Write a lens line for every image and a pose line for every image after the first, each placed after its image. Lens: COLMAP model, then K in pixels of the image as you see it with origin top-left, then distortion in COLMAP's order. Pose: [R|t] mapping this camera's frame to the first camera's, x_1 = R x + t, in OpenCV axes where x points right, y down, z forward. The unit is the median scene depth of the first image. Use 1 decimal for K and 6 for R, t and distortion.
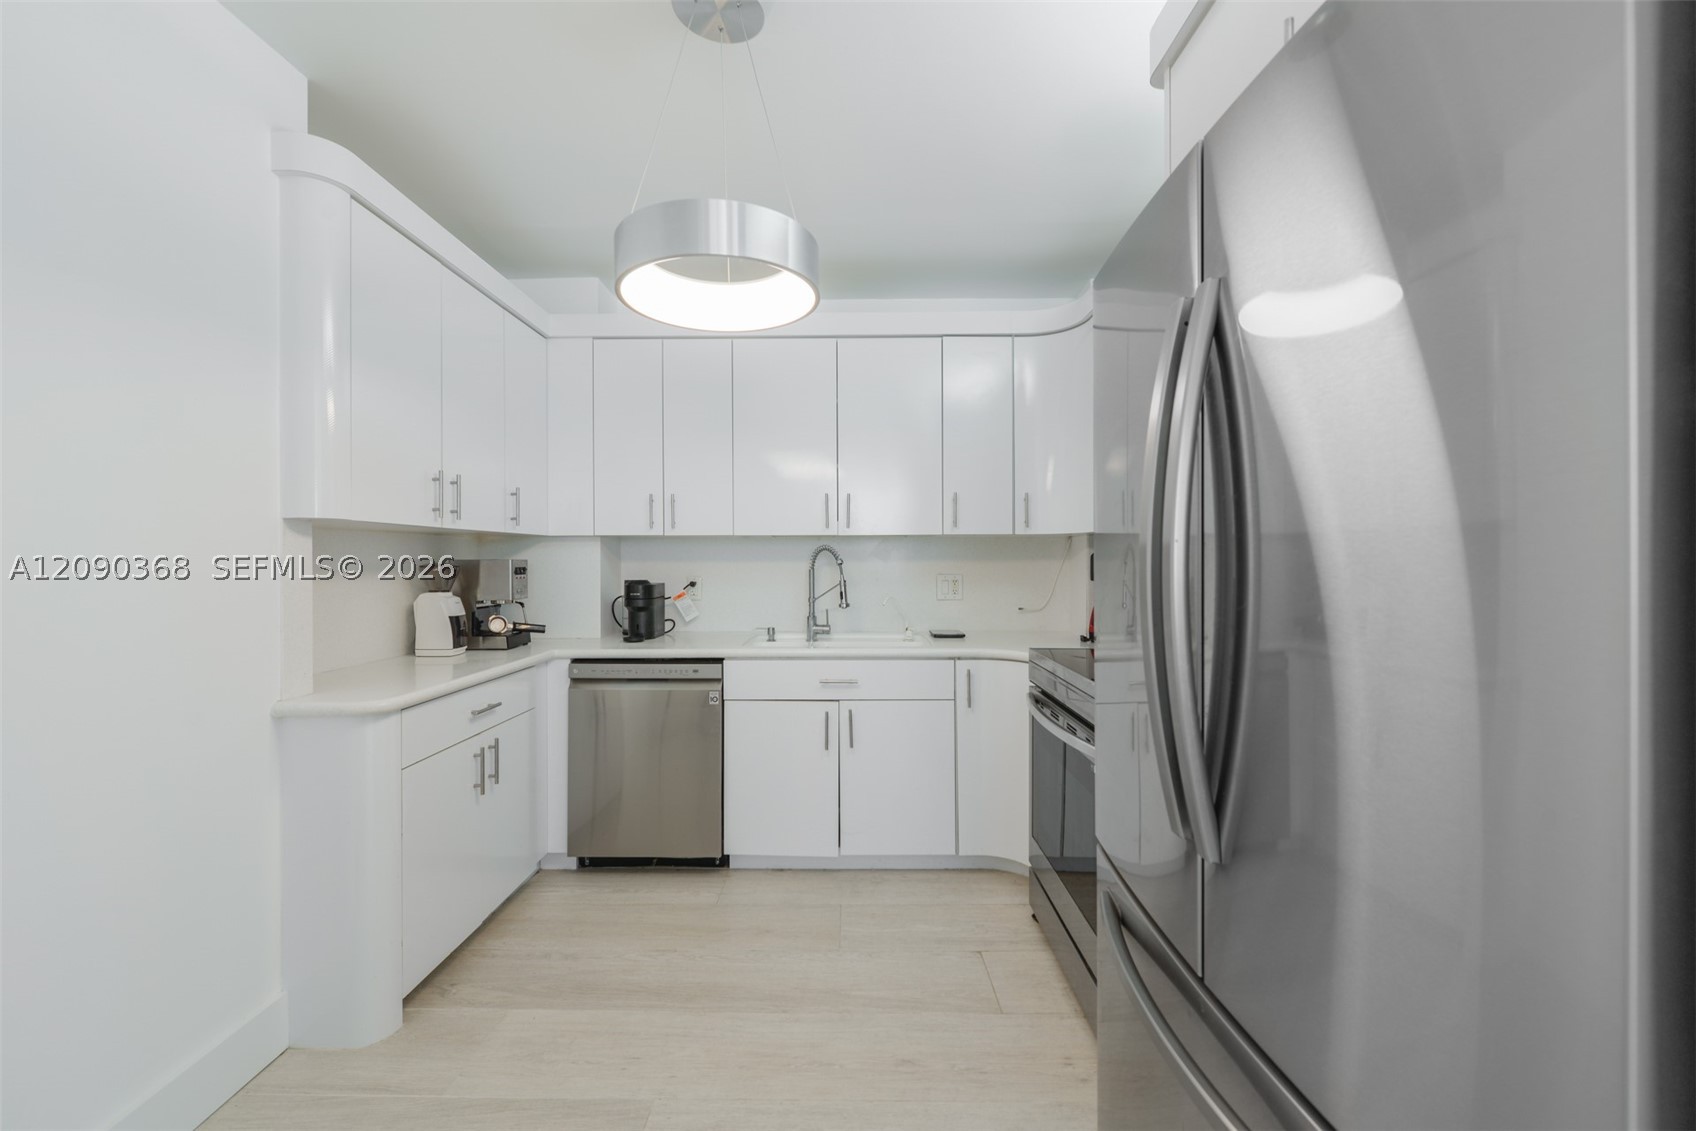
lens RADIAL K [[676.0, 0, 837.6], [0, 676.0, 563.9], [0, 0, 1]] dist [0.002360, -0.000644]
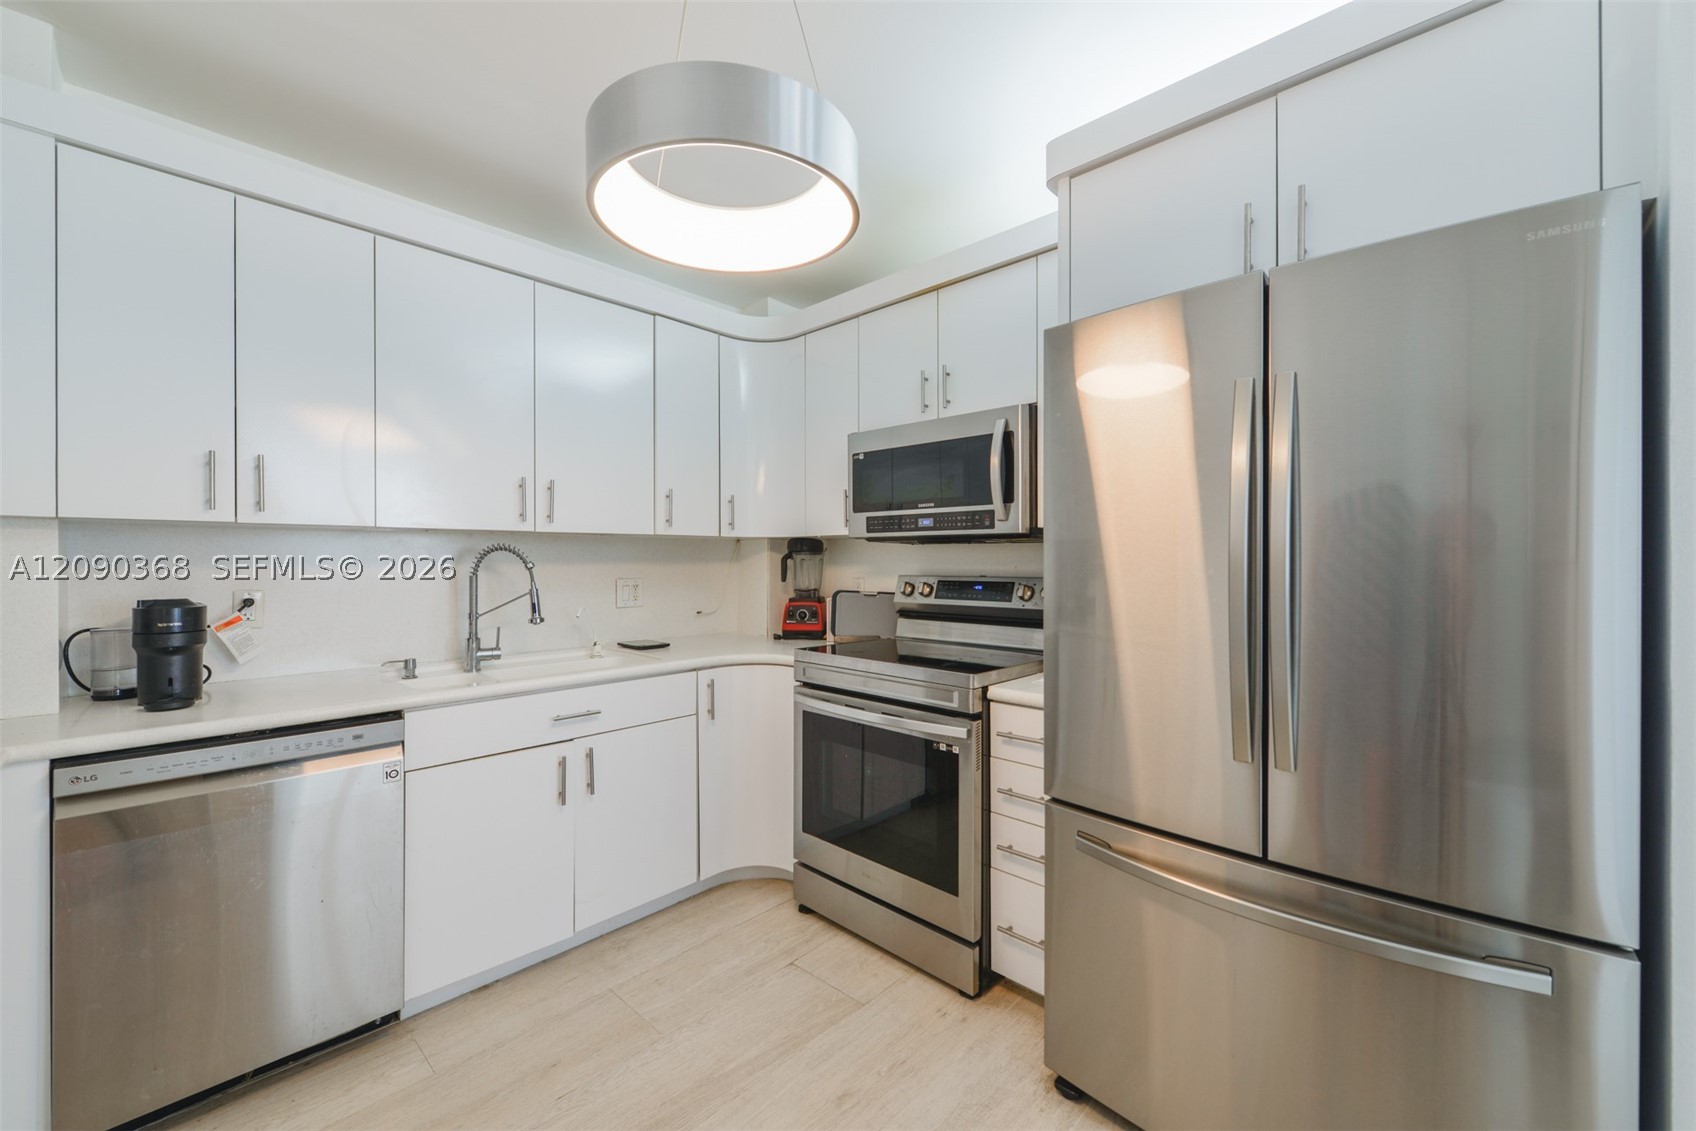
lens RADIAL K [[676.0, 0, 844.8], [0, 676.0, 562.6], [0, 0, 1]] dist [0.002360, -0.000644]
pose [[0.679583, -0.002413, 0.733594, -0.333647], [0.003904, 0.999992, -0.000328, -0.004688], [-0.733588, 0.003087, 0.679587, 0.202543]]
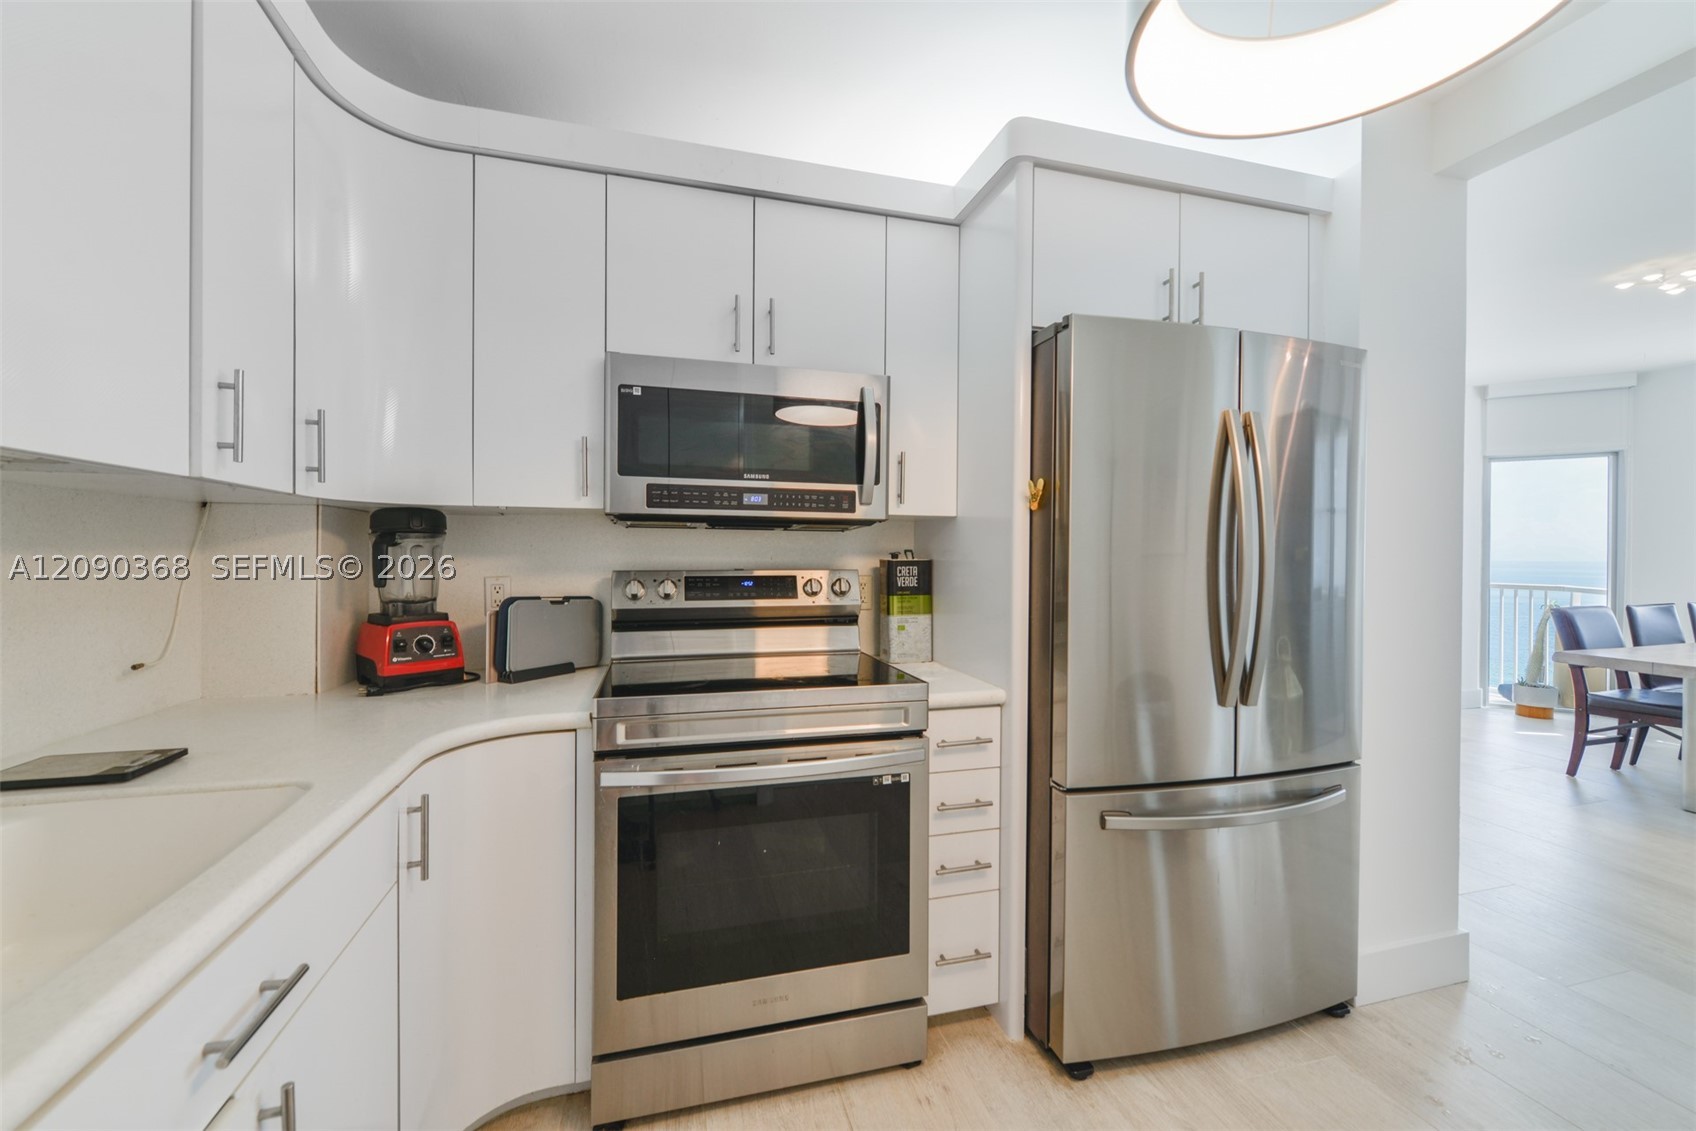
lens RADIAL K [[676.0, 0, 838.4], [0, 676.0, 559.6], [0, 0, 1]] dist [0.002360, -0.000644]
pose [[-0.291668, -0.009024, 0.956477, -0.281719], [0.000744, 0.999953, 0.009661, -0.003750], [-0.956519, 0.003529, -0.291648, 0.782894]]
